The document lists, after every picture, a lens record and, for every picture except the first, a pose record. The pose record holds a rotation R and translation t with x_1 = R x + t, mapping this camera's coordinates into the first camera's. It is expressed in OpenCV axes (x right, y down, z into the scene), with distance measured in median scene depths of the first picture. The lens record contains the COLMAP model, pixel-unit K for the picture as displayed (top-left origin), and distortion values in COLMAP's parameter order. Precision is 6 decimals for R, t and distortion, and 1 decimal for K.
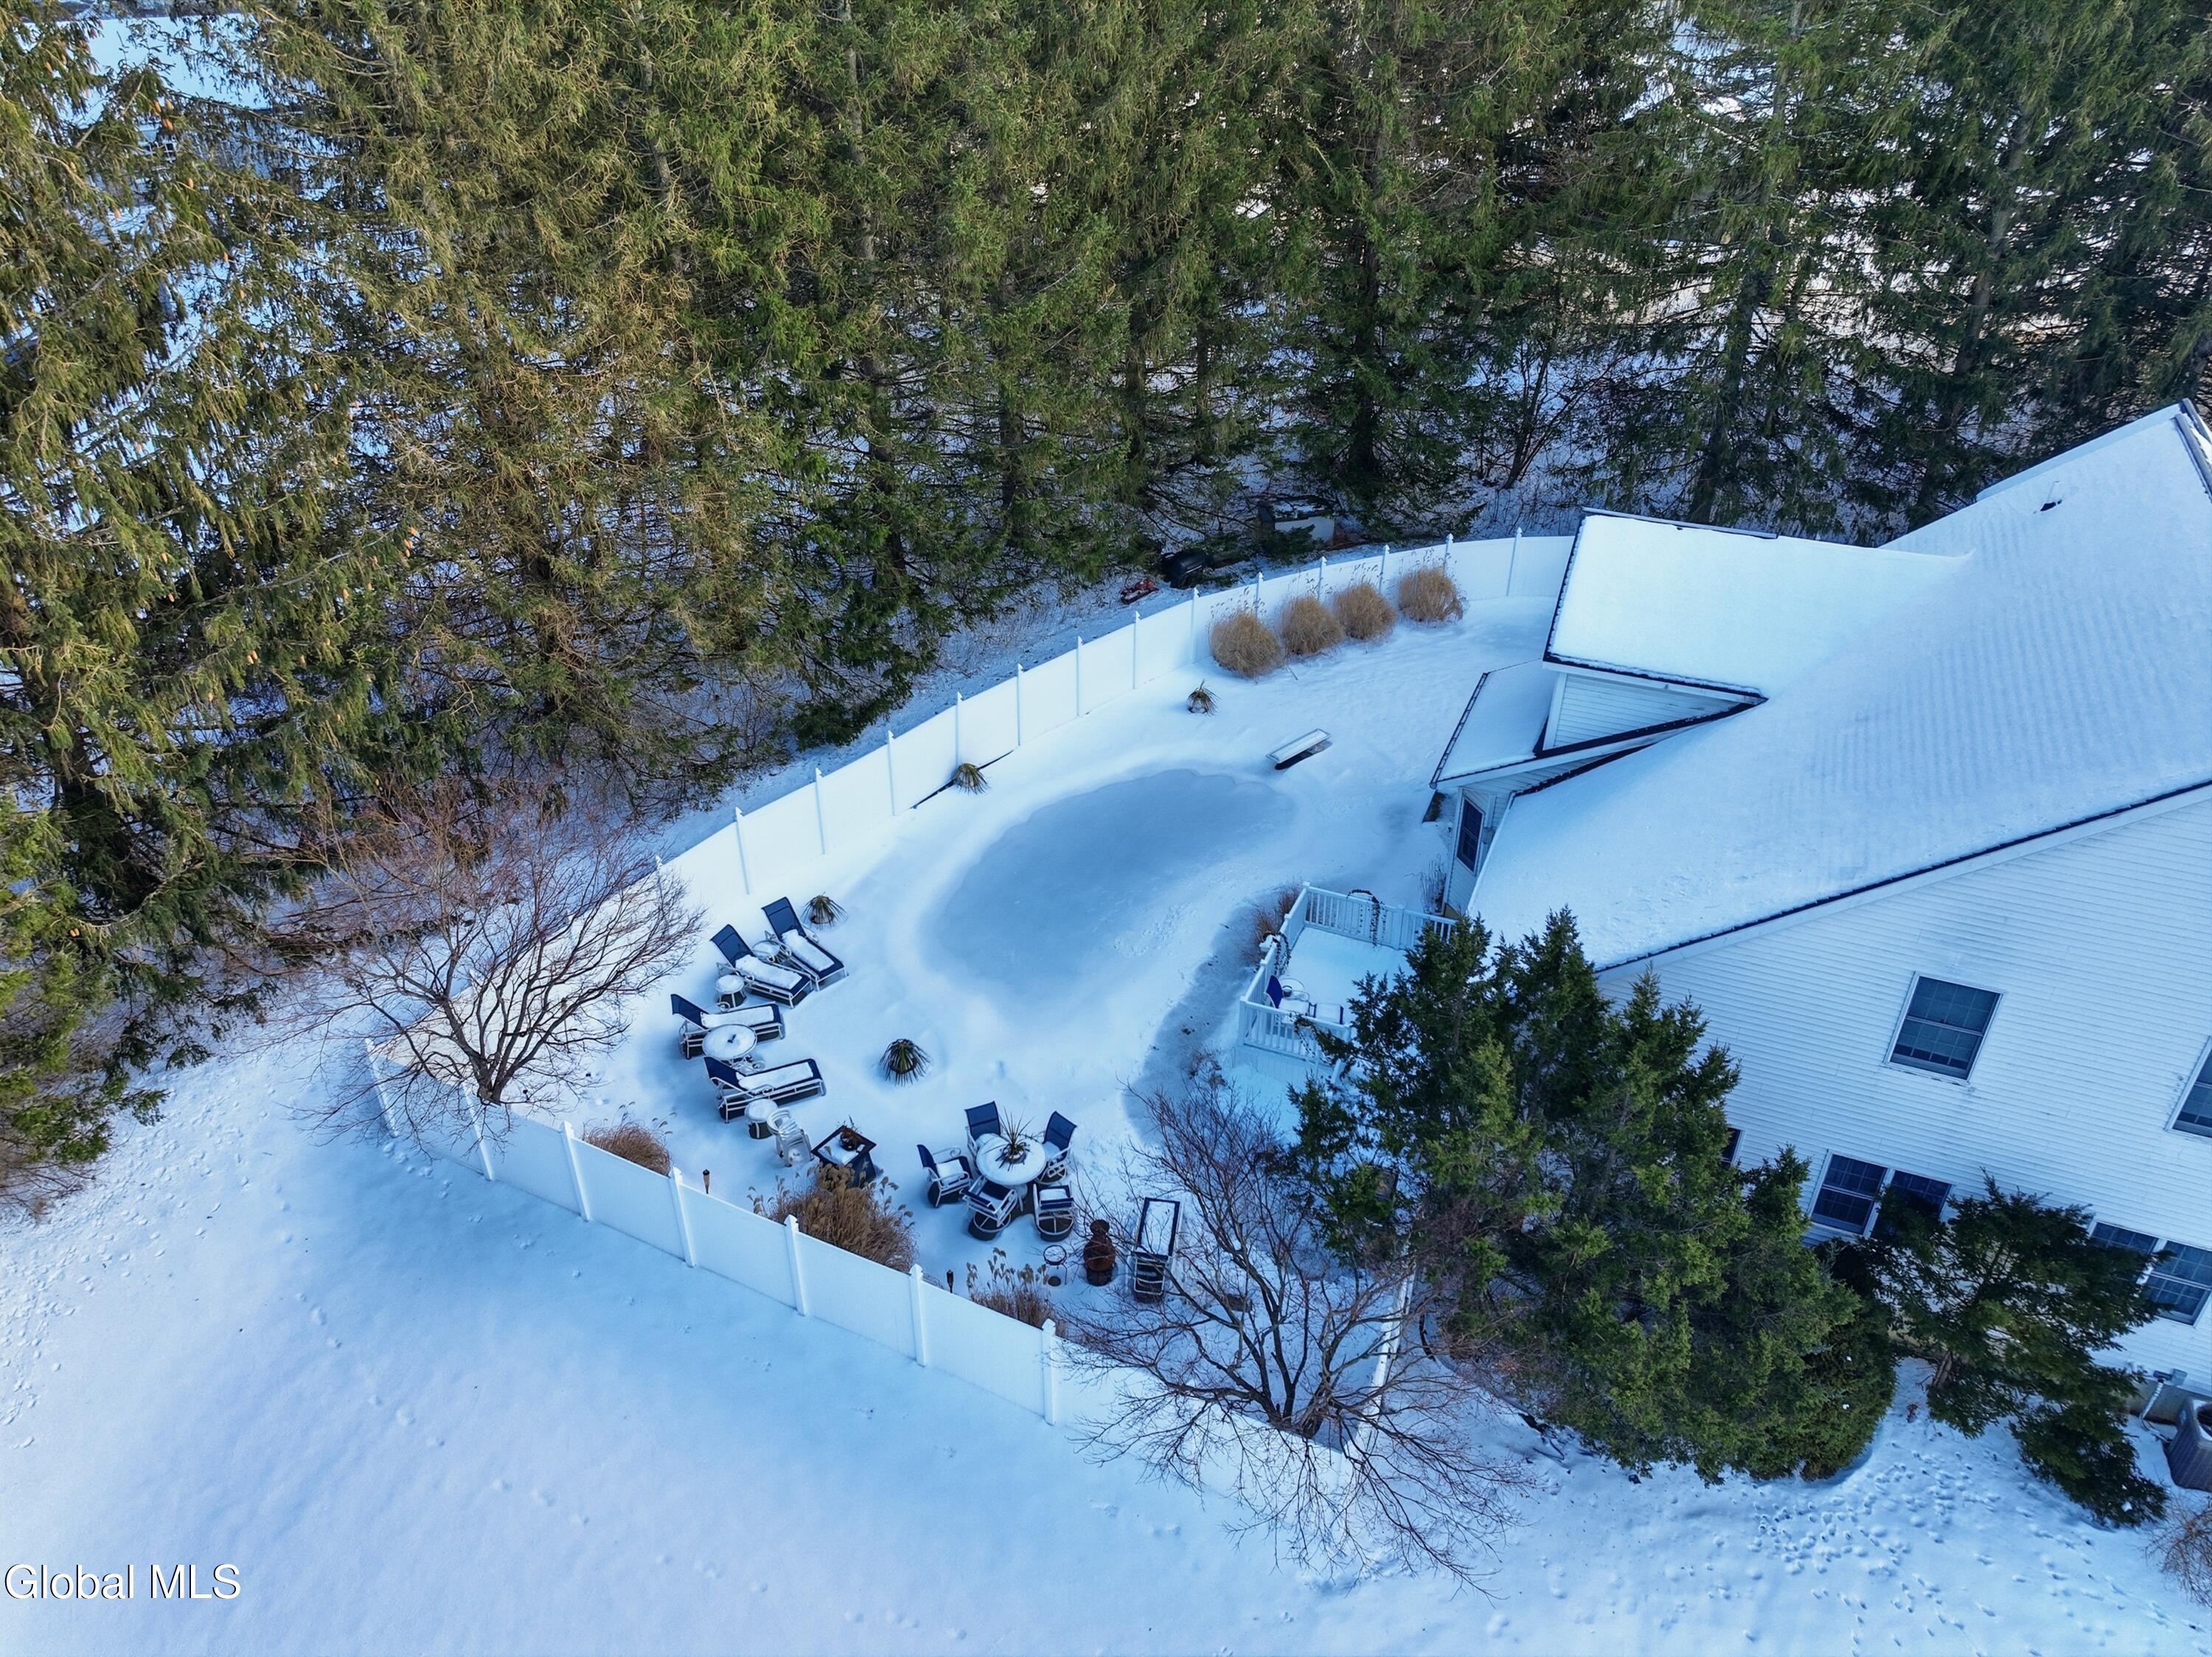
lens RADIAL K [[1552.3, 0, 1089.4], [0, 1552.3, 818.7], [0, 0, 1]] dist [0.006218, 0.011303]
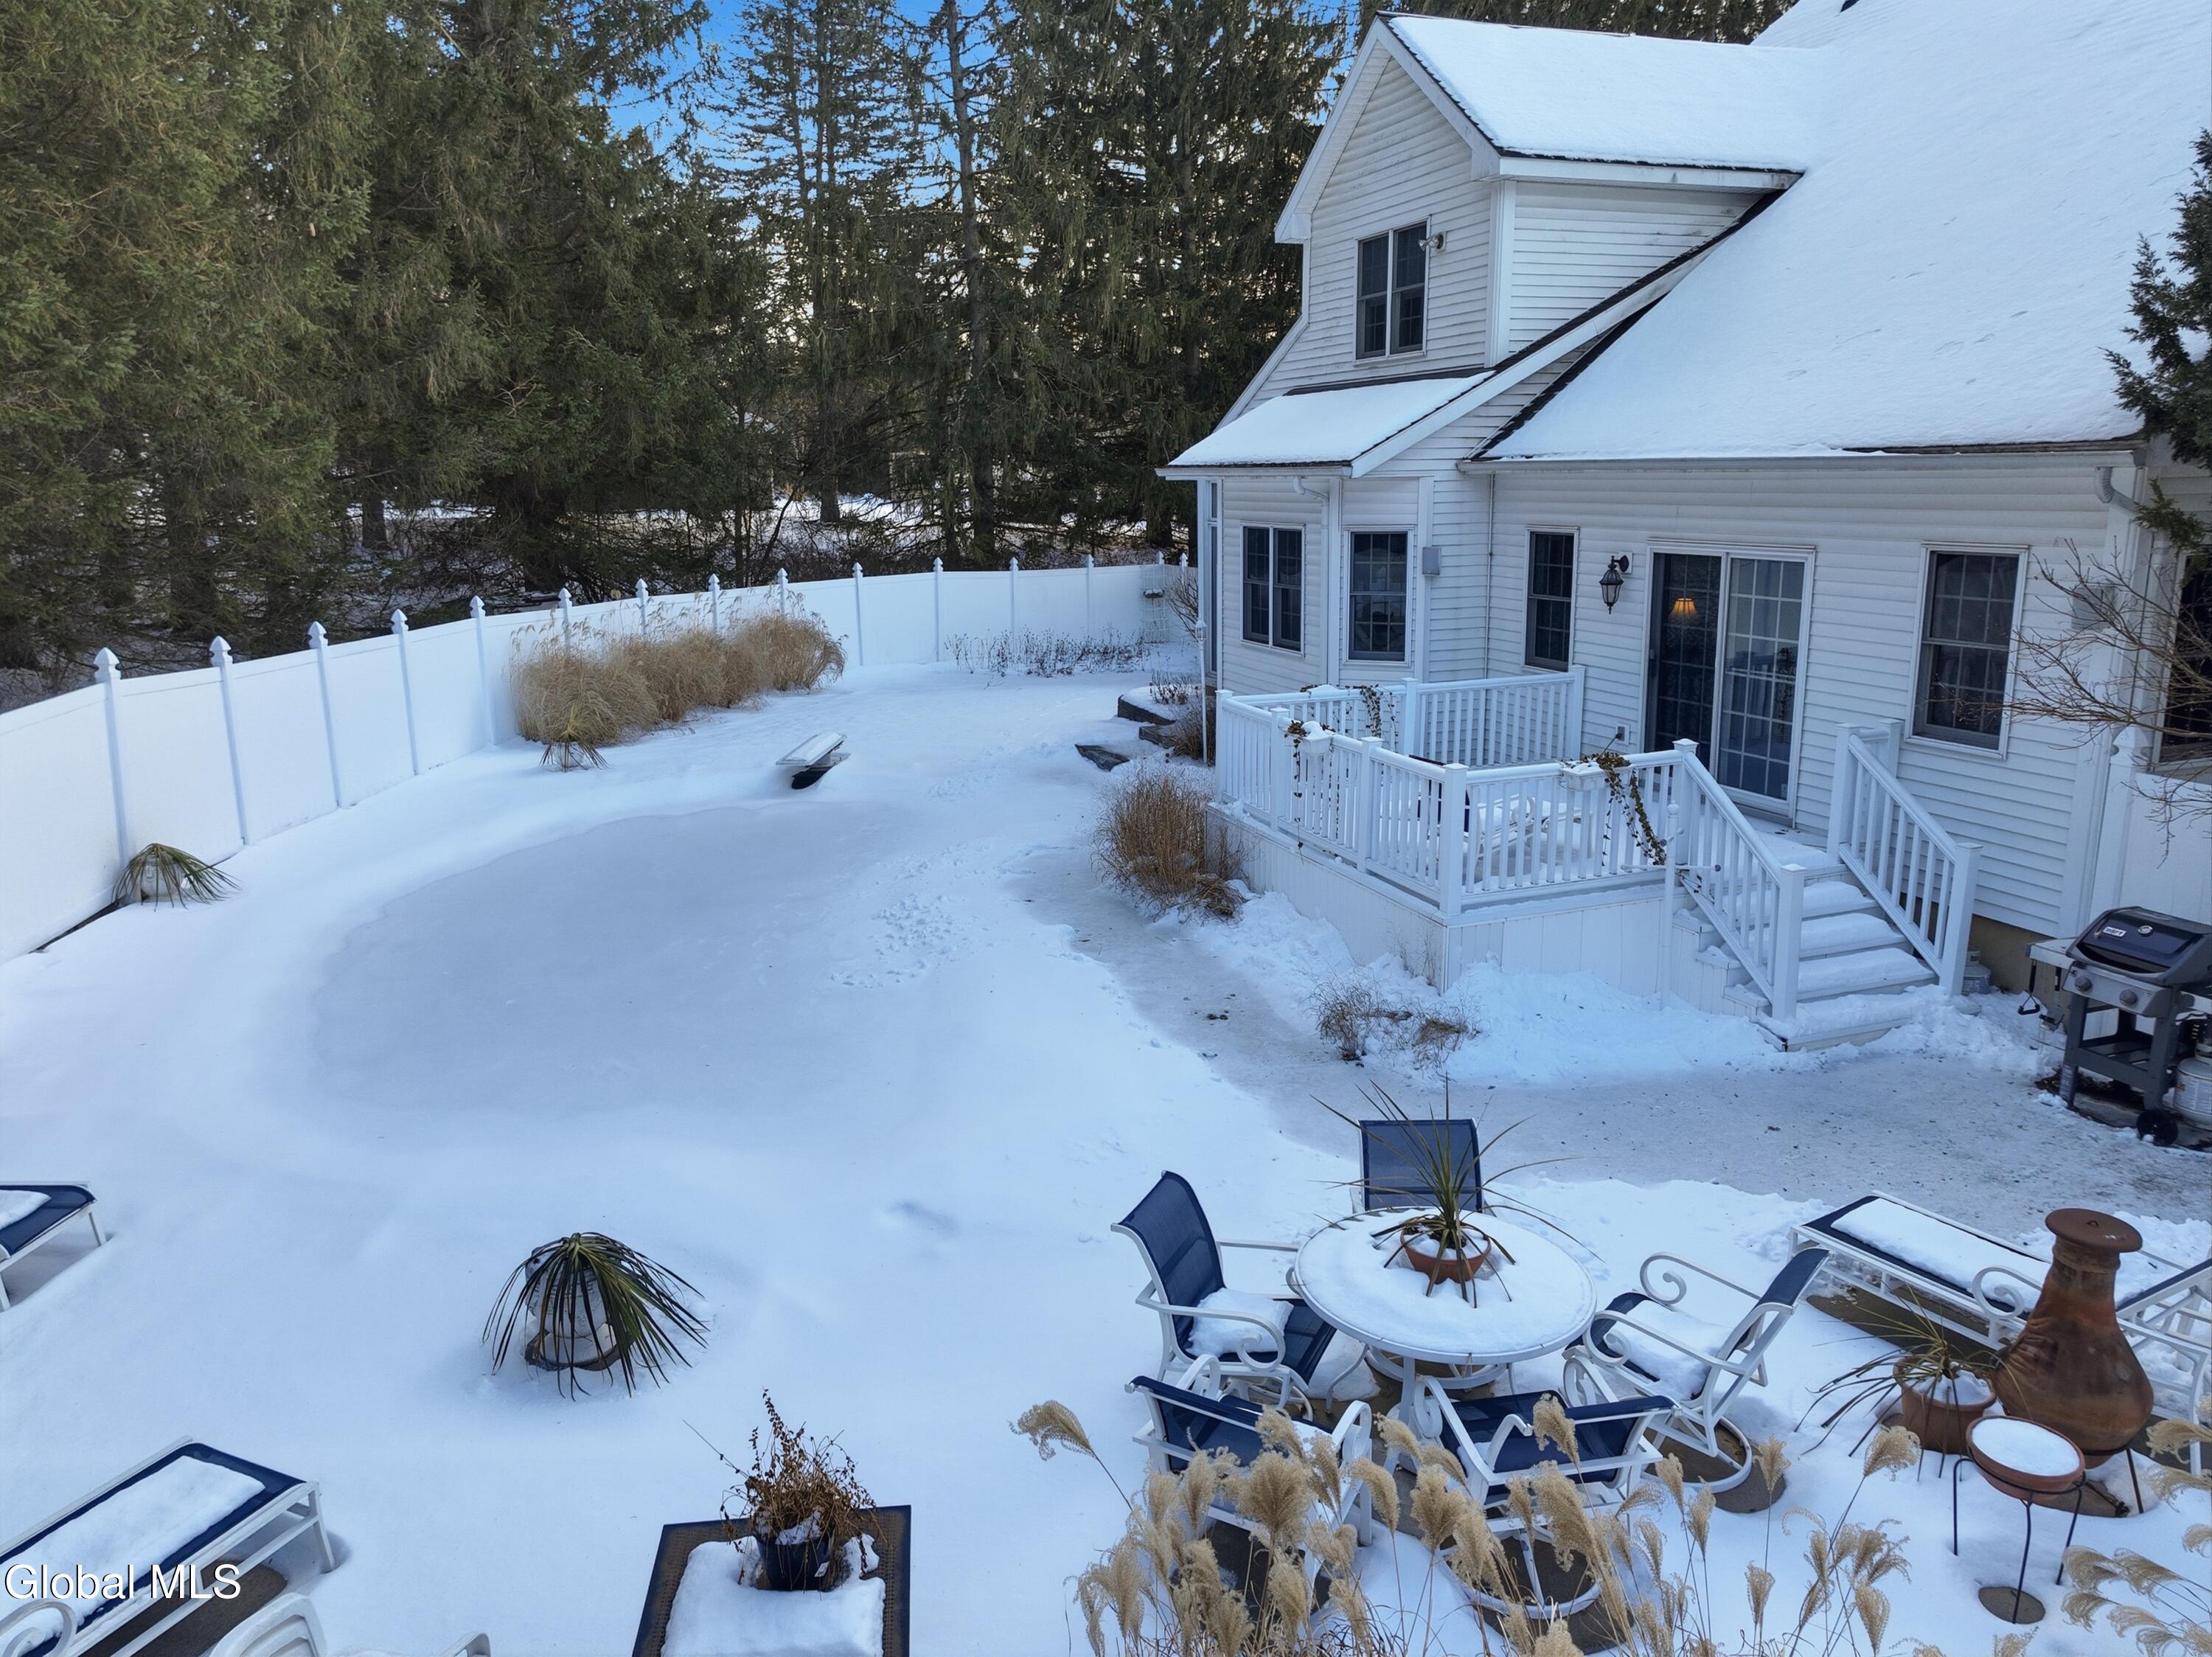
lens RADIAL K [[1552.3, 0, 1089.4], [0, 1552.3, 818.7], [0, 0, 1]] dist [0.006218, 0.011303]
pose [[0.734146, -0.156185, 0.660784, -0.211564], [0.375479, 0.904228, -0.203439, 0.164382], [-0.565726, 0.397464, 0.722480, 0.745725]]
